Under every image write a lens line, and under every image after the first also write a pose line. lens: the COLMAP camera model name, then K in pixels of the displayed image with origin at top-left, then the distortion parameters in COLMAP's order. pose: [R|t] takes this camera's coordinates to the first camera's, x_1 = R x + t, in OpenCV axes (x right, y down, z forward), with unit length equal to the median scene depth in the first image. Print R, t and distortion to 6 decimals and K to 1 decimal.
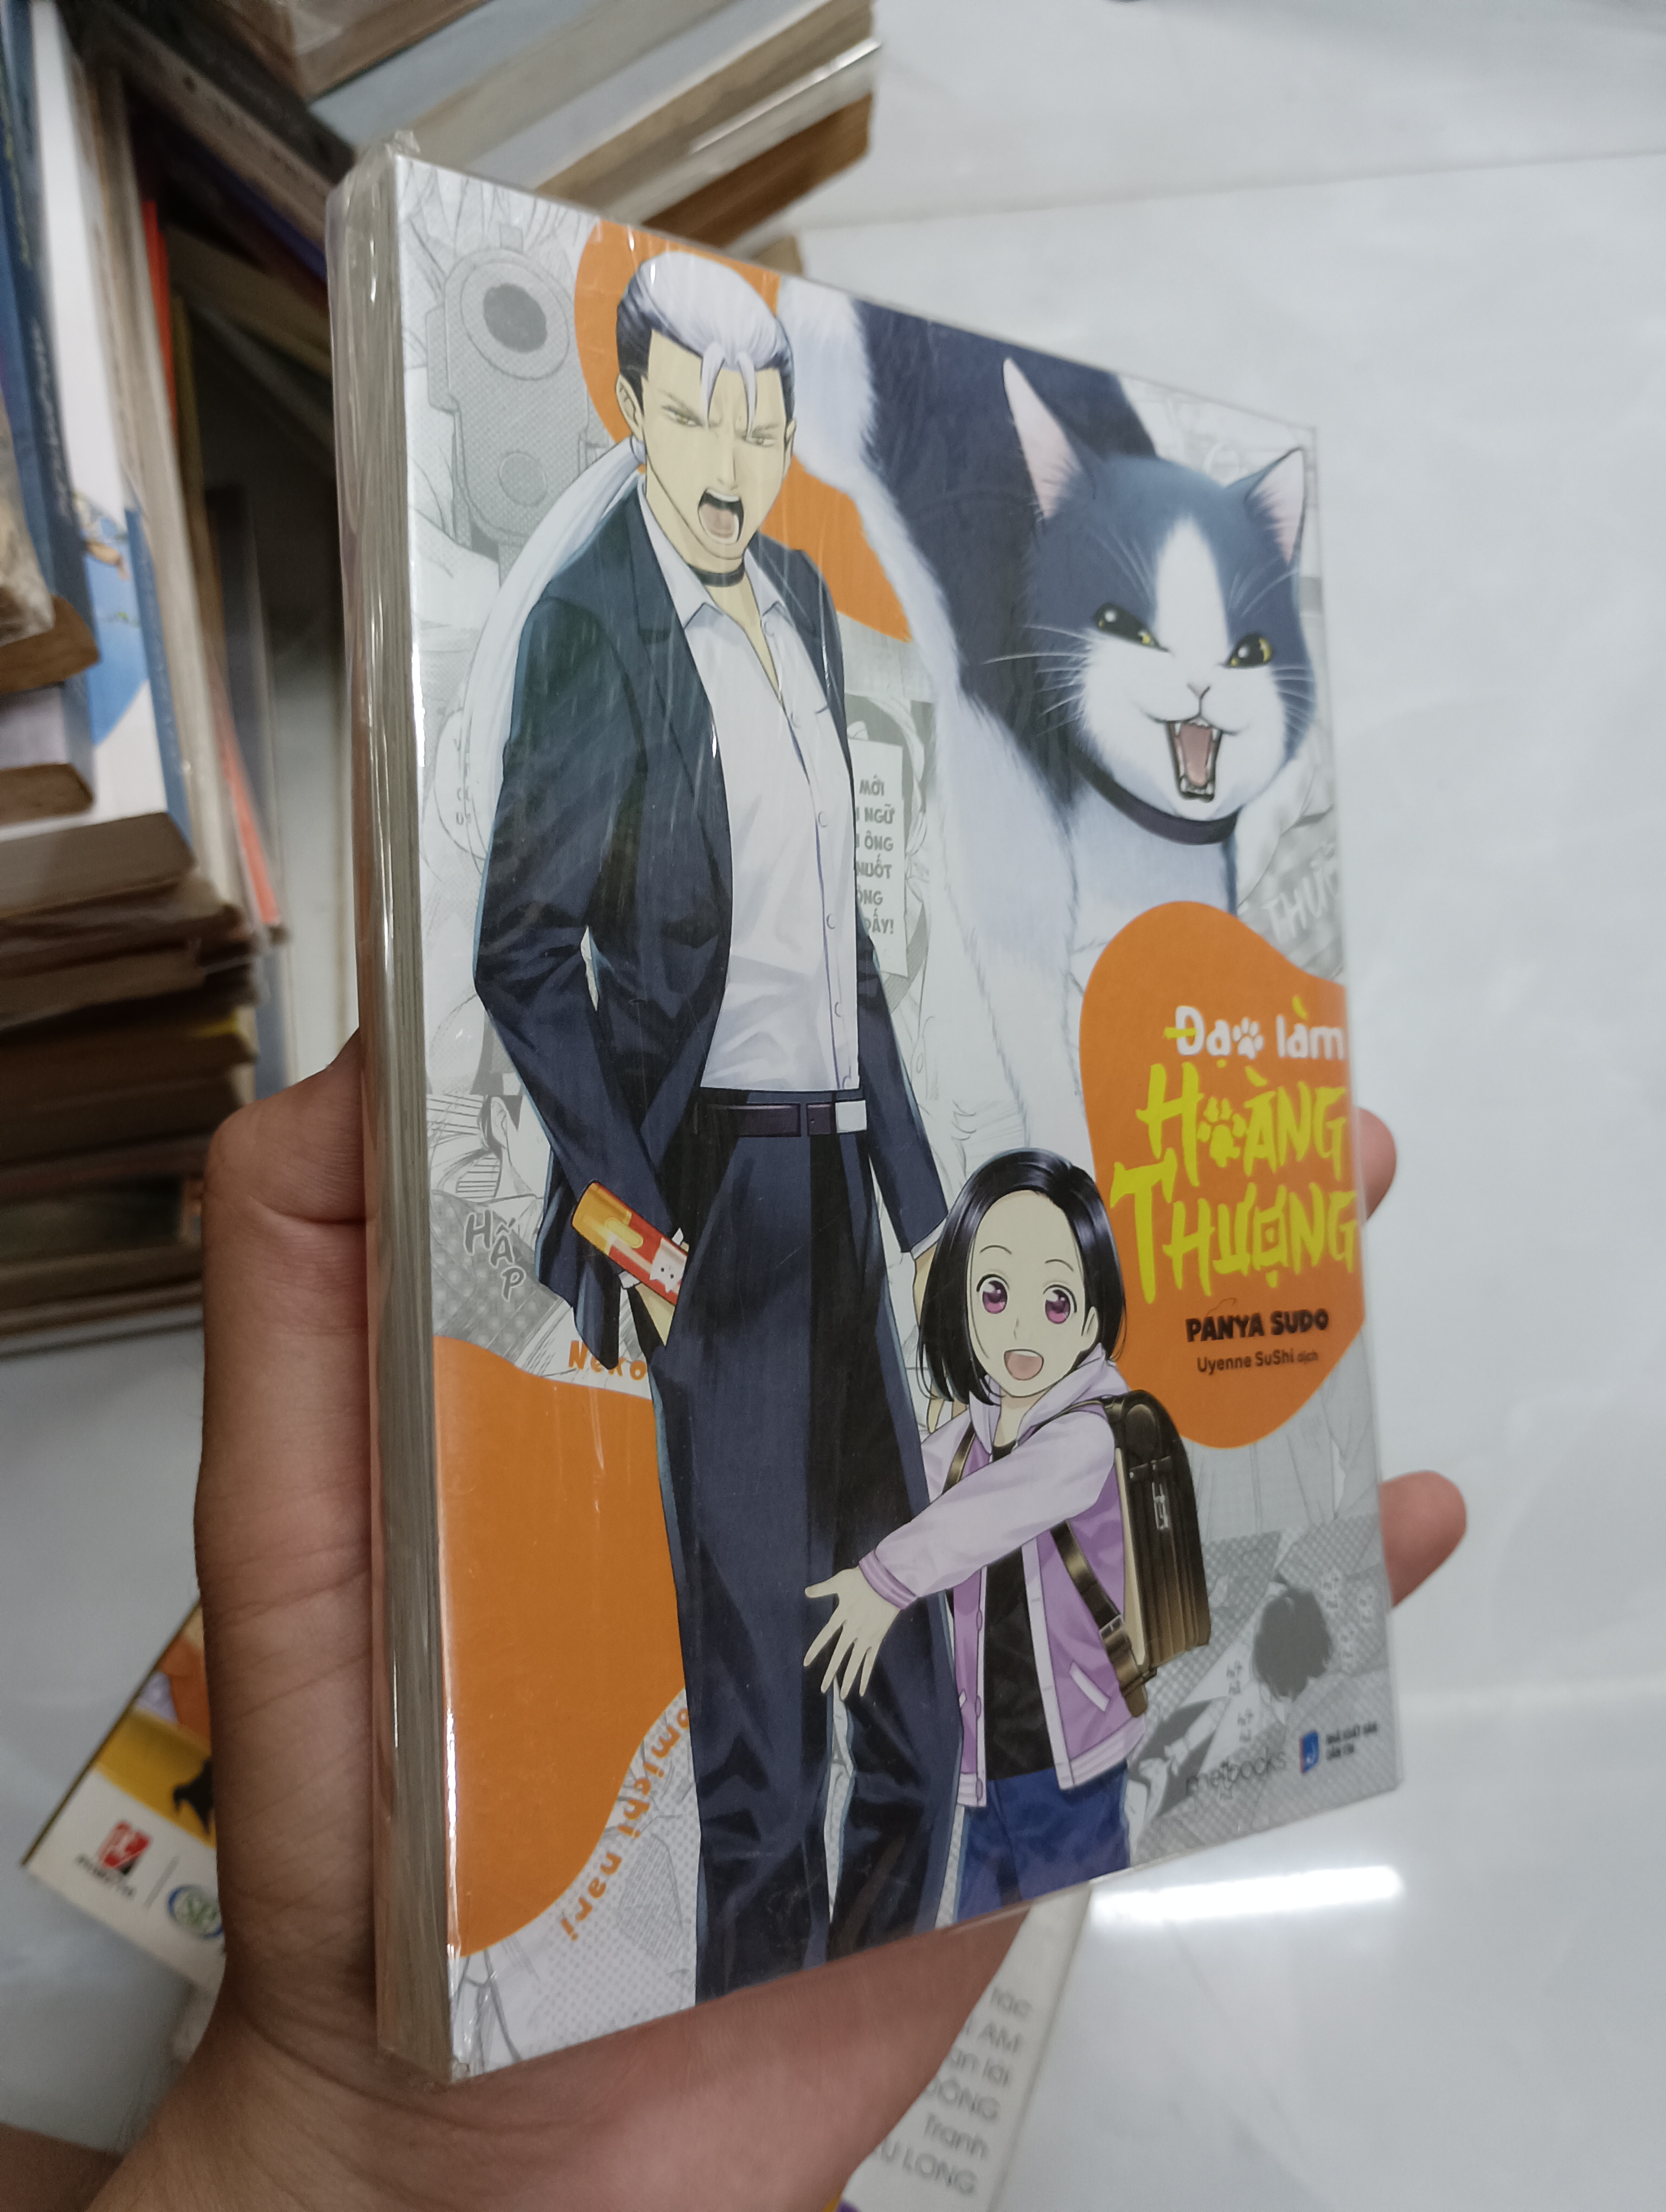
lens RADIAL K [[1924.1, 0, 846.7], [0, 1924.1, 1087.9], [0, 0, 1]] dist [0.084027, -0.130670]
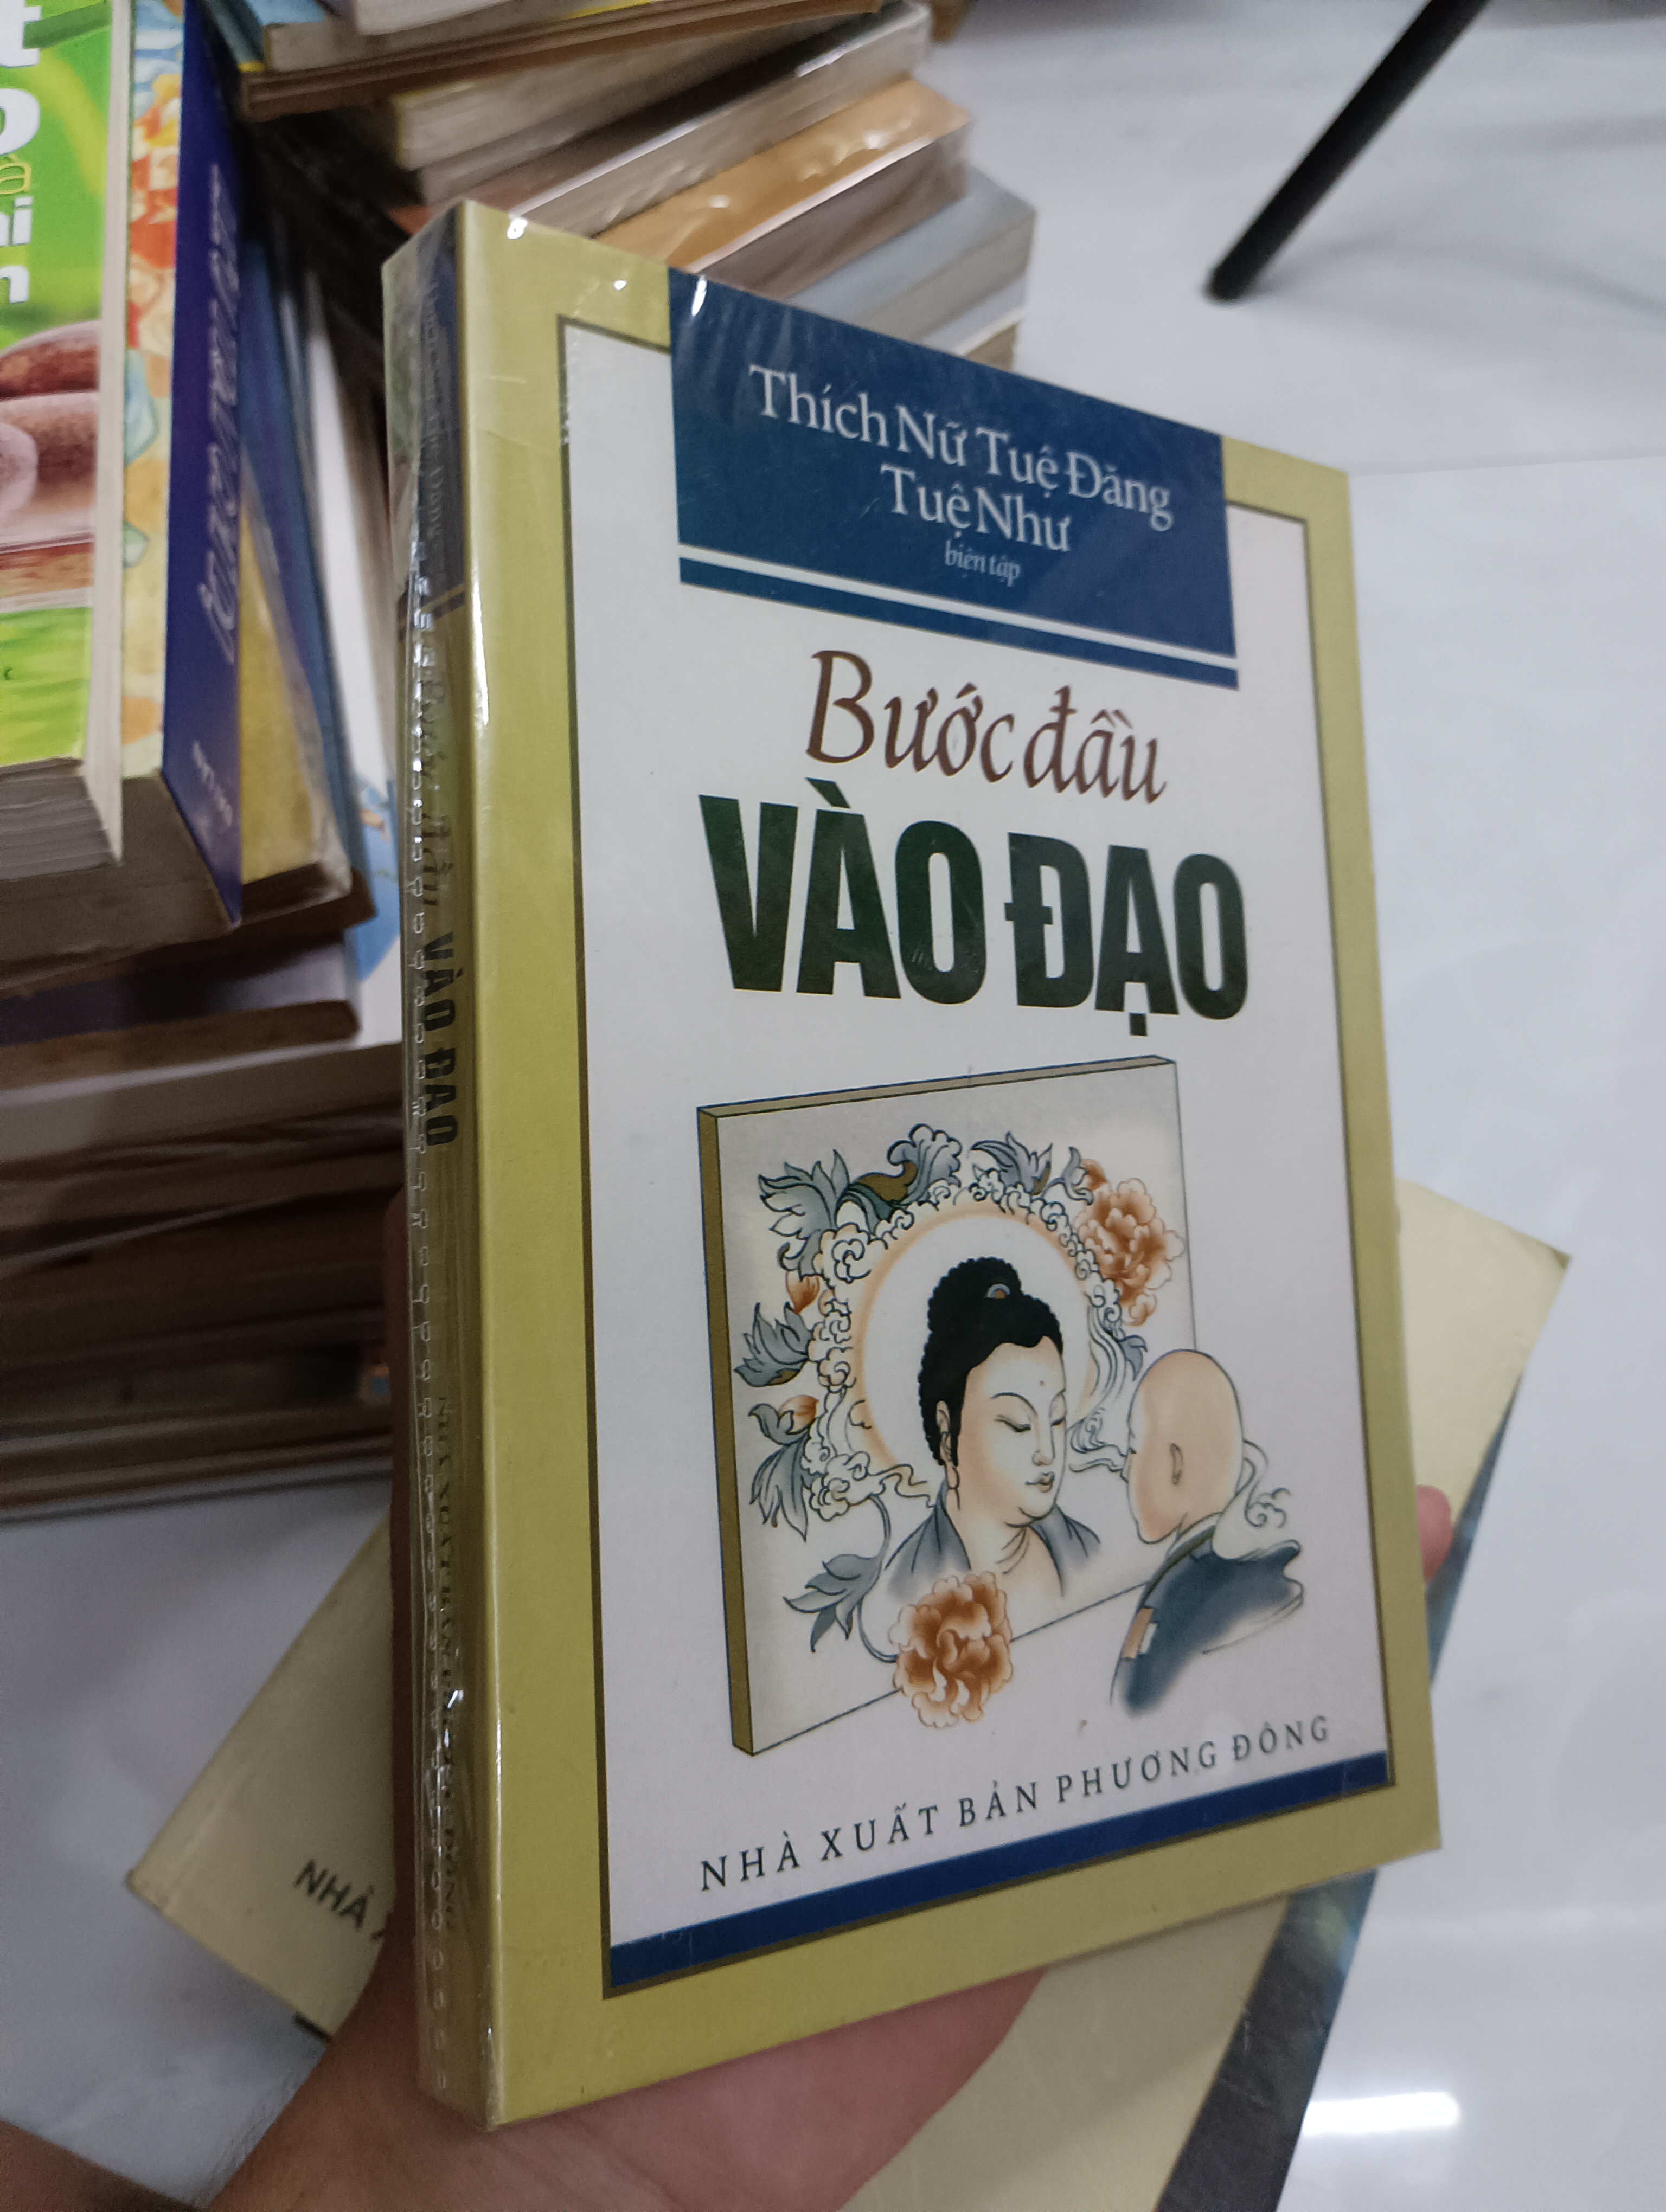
lens RADIAL K [[1924.1, 0, 841.4], [0, 1924.1, 1109.2], [0, 0, 1]] dist [0.084027, -0.130670]
pose [[0.998891, 0.035160, -0.031302, -0.044112], [-0.037487, 0.996315, -0.077150, -0.015651], [0.028474, 0.078238, 0.996528, -0.138190]]
